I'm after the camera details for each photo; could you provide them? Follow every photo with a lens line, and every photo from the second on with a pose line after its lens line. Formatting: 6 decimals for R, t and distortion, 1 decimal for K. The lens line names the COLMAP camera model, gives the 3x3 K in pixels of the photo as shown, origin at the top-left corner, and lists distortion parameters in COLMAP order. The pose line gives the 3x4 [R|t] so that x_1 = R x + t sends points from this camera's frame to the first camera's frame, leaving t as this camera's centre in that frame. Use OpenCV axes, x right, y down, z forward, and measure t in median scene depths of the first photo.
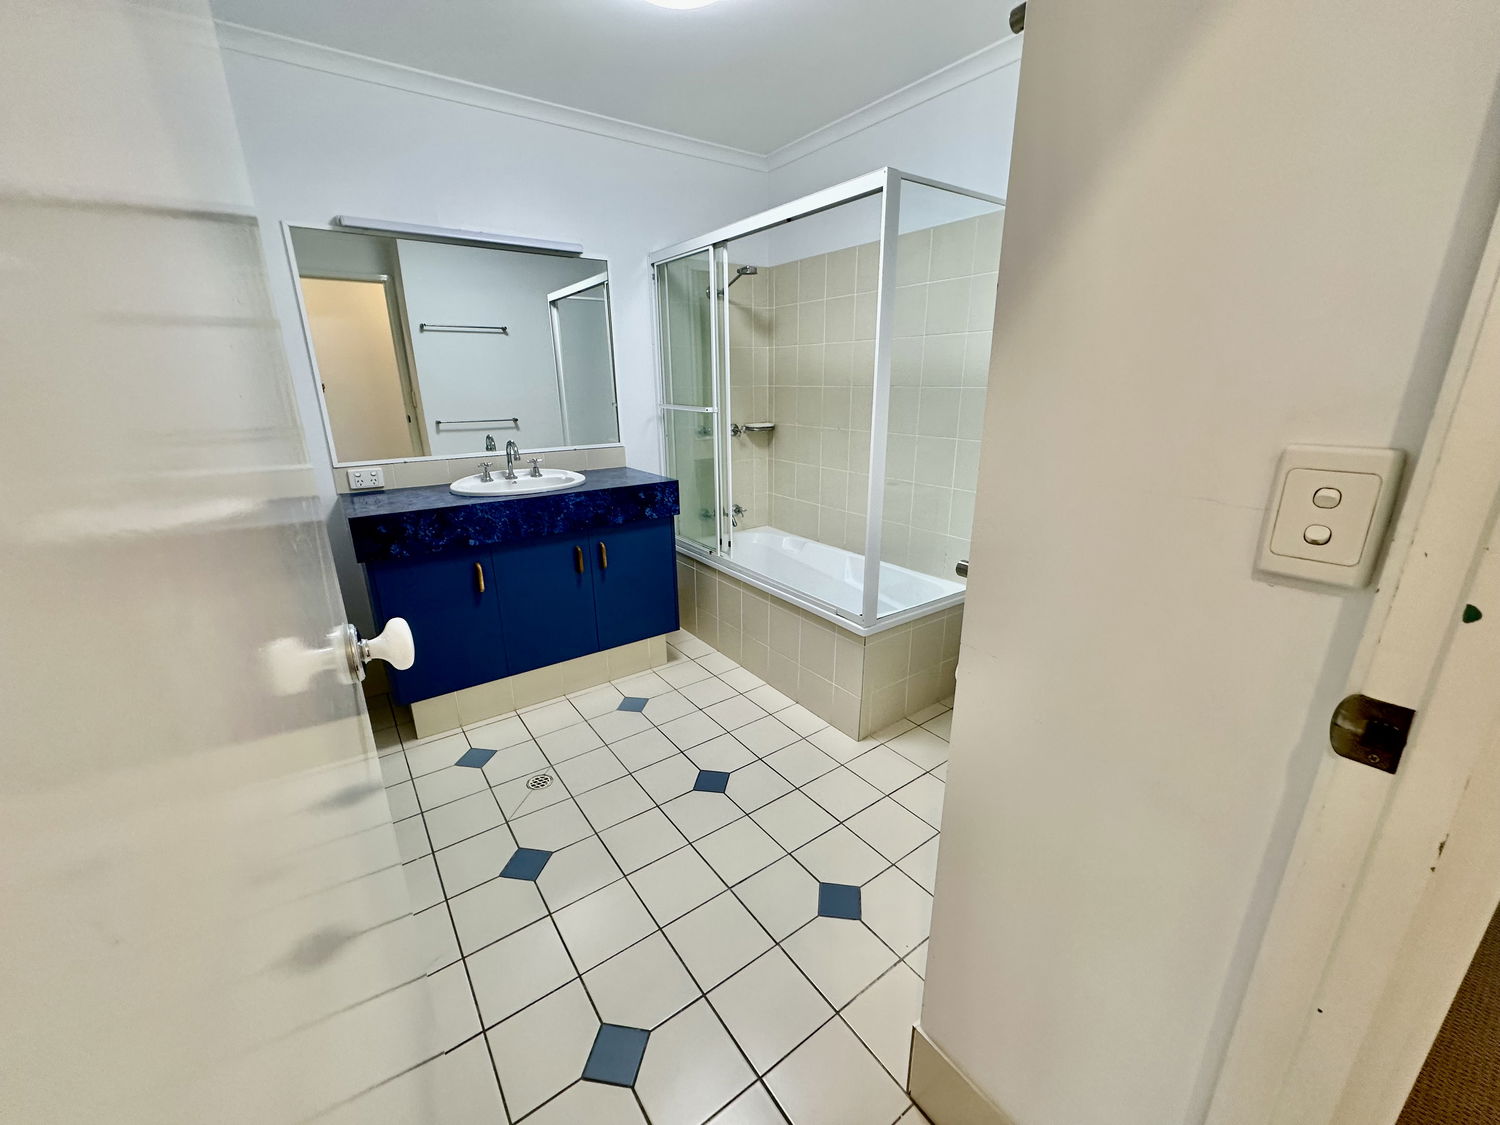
lens RADIAL K [[599.3, 0, 751.1], [0, 599.3, 563.5], [0, 0, 1]] dist [-0.004473, -0.000638]
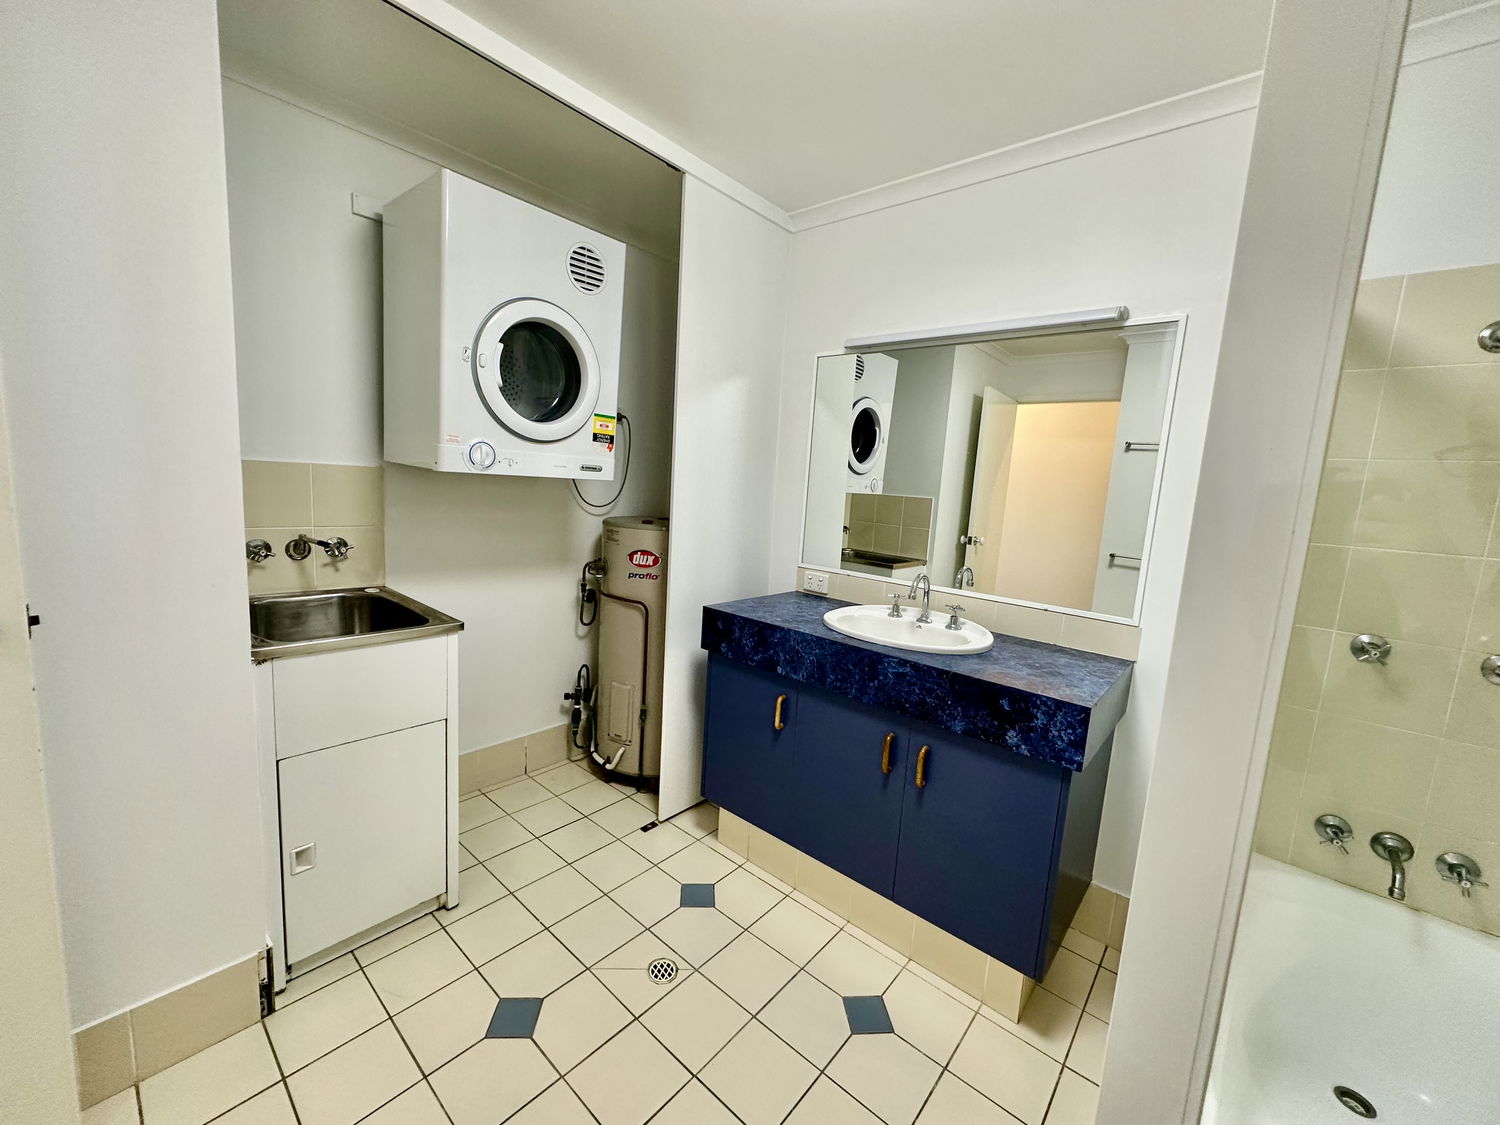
lens RADIAL K [[599.3, 0, 747.1], [0, 599.3, 561.9], [0, 0, 1]] dist [-0.004473, -0.000638]
pose [[0.225568, 0.155315, -0.961767, 0.289632], [-0.349156, 0.934519, 0.069025, -0.194736], [0.909510, 0.320237, 0.265027, 0.585994]]
